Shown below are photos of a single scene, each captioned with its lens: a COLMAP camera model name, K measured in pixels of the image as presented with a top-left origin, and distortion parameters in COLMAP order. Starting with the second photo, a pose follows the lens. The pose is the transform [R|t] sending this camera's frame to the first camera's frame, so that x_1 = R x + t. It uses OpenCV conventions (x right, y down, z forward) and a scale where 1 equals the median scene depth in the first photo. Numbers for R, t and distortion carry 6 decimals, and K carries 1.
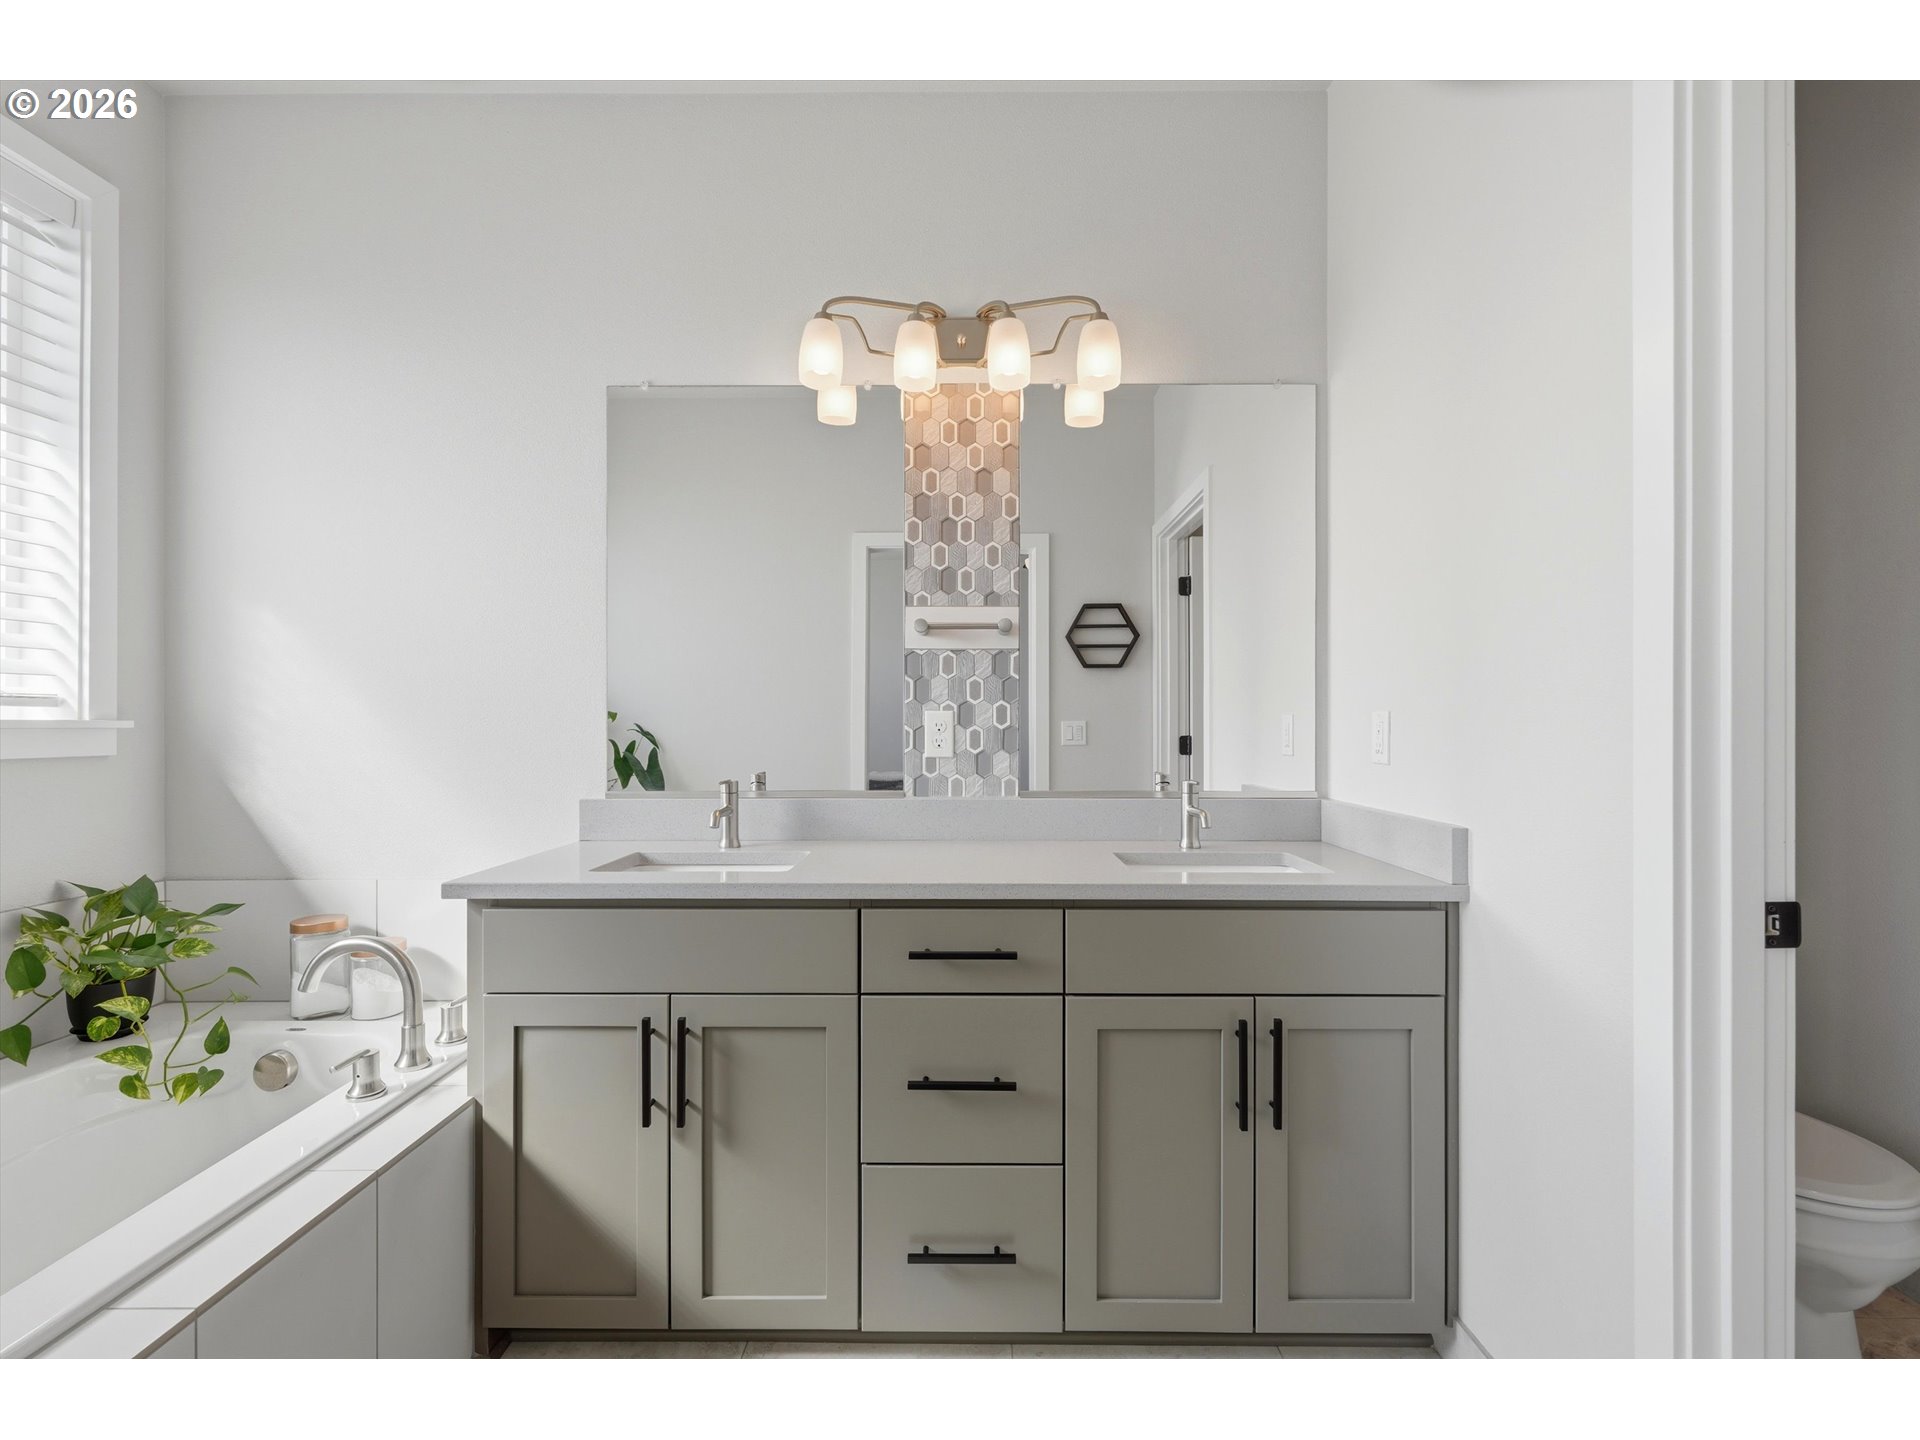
lens RADIAL K [[846.2, 0, 946.2], [0, 846.2, 714.7], [0, 0, 1]] dist [0.006936, -0.001451]
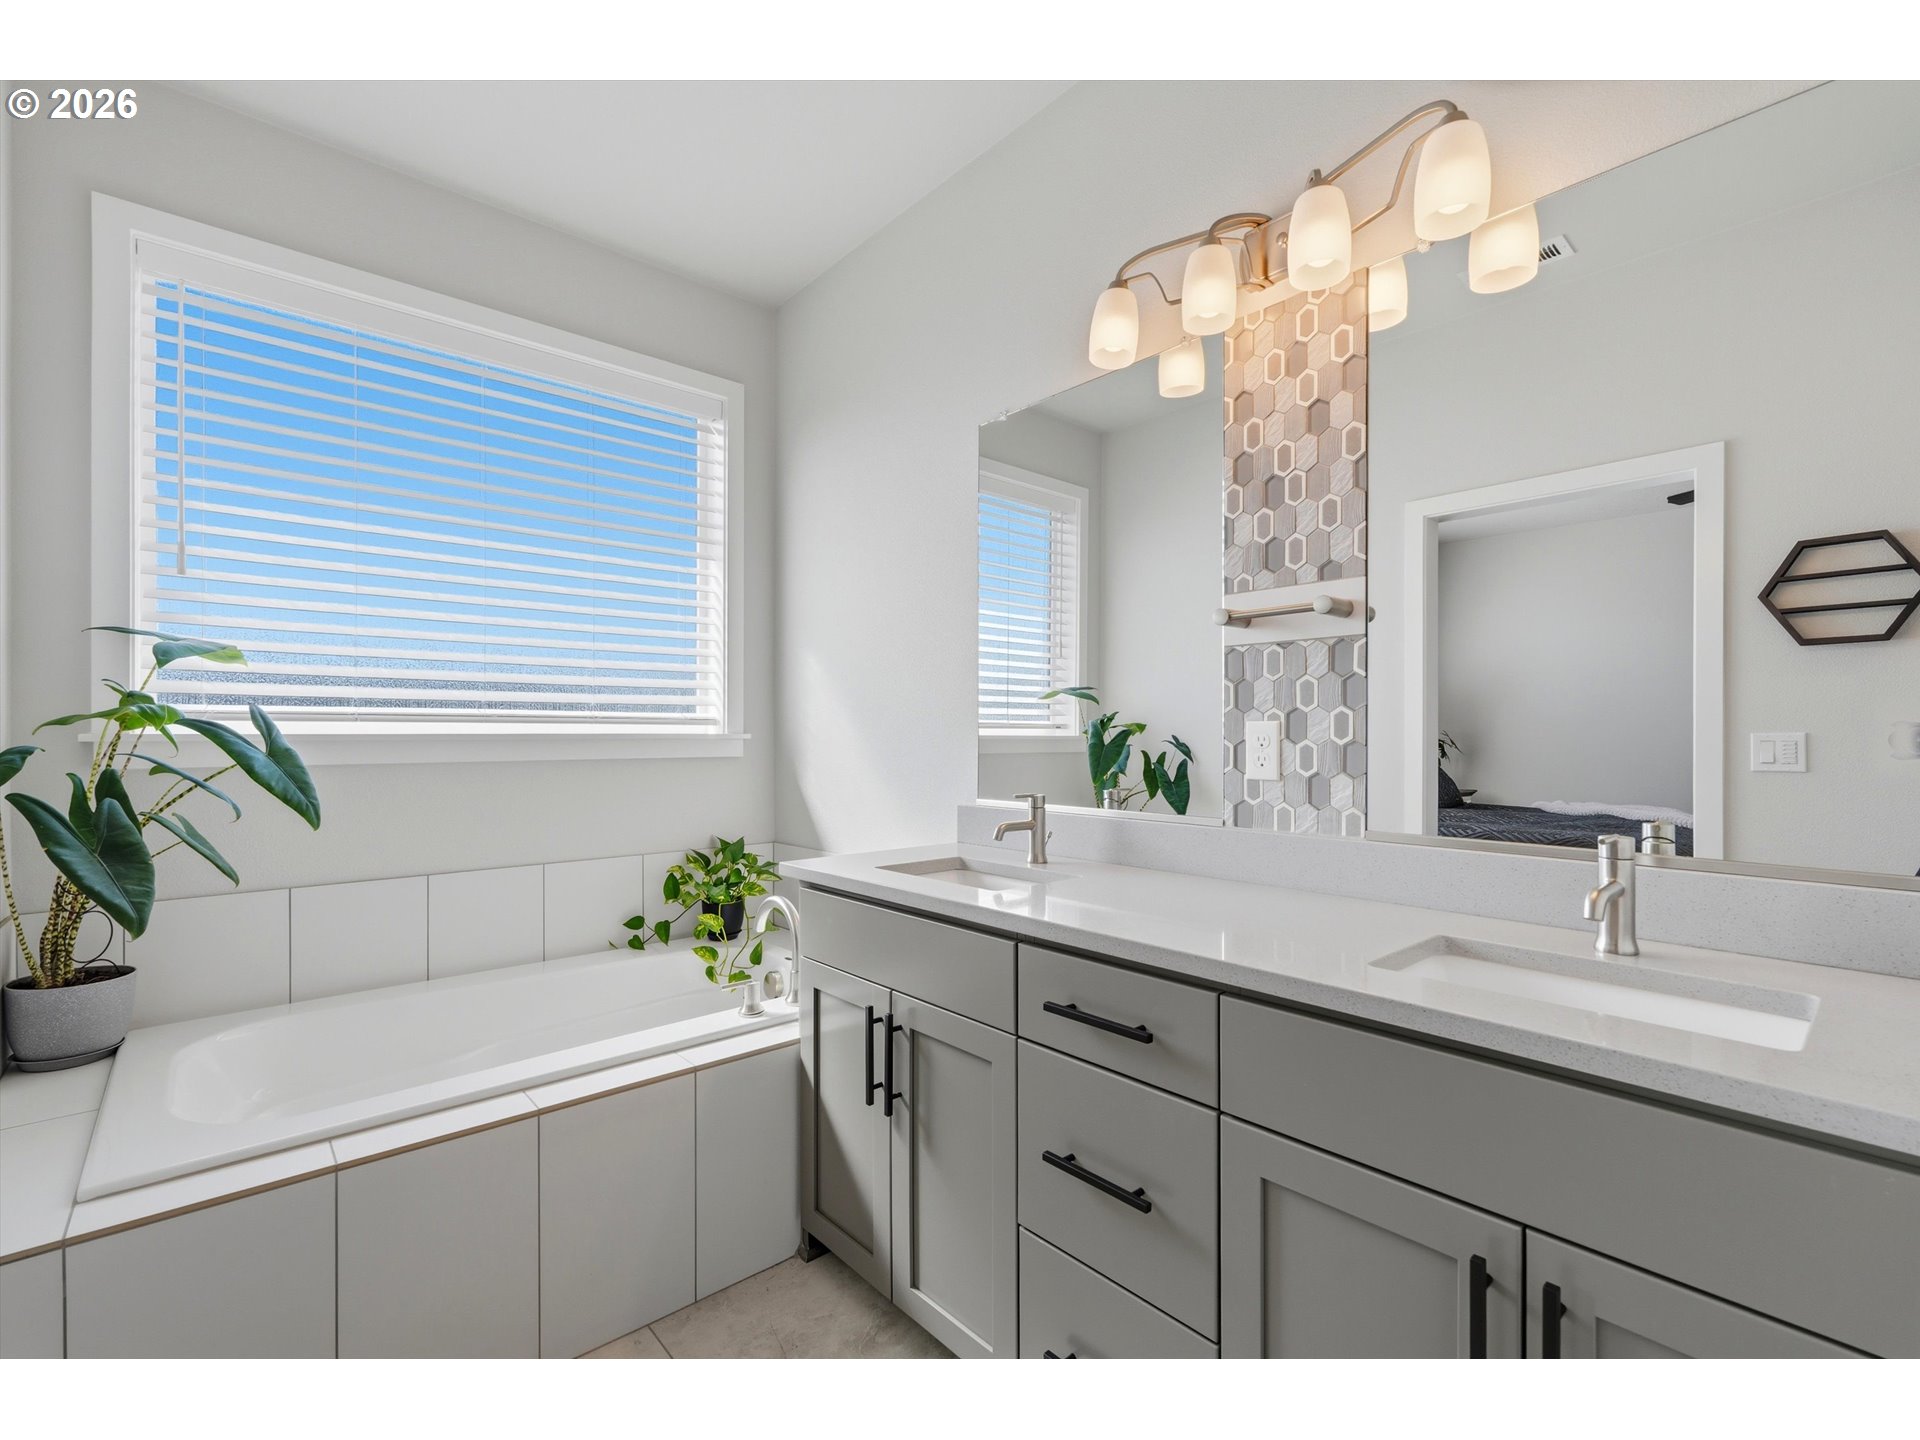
lens RADIAL K [[846.2, 0, 958.5], [0, 846.2, 727.6], [0, 0, 1]] dist [0.006936, -0.001451]
pose [[0.673455, -0.005740, -0.739206, 0.387073], [0.007558, 0.999971, -0.000879, 0.000005], [0.739190, -0.004995, 0.673478, 0.253333]]
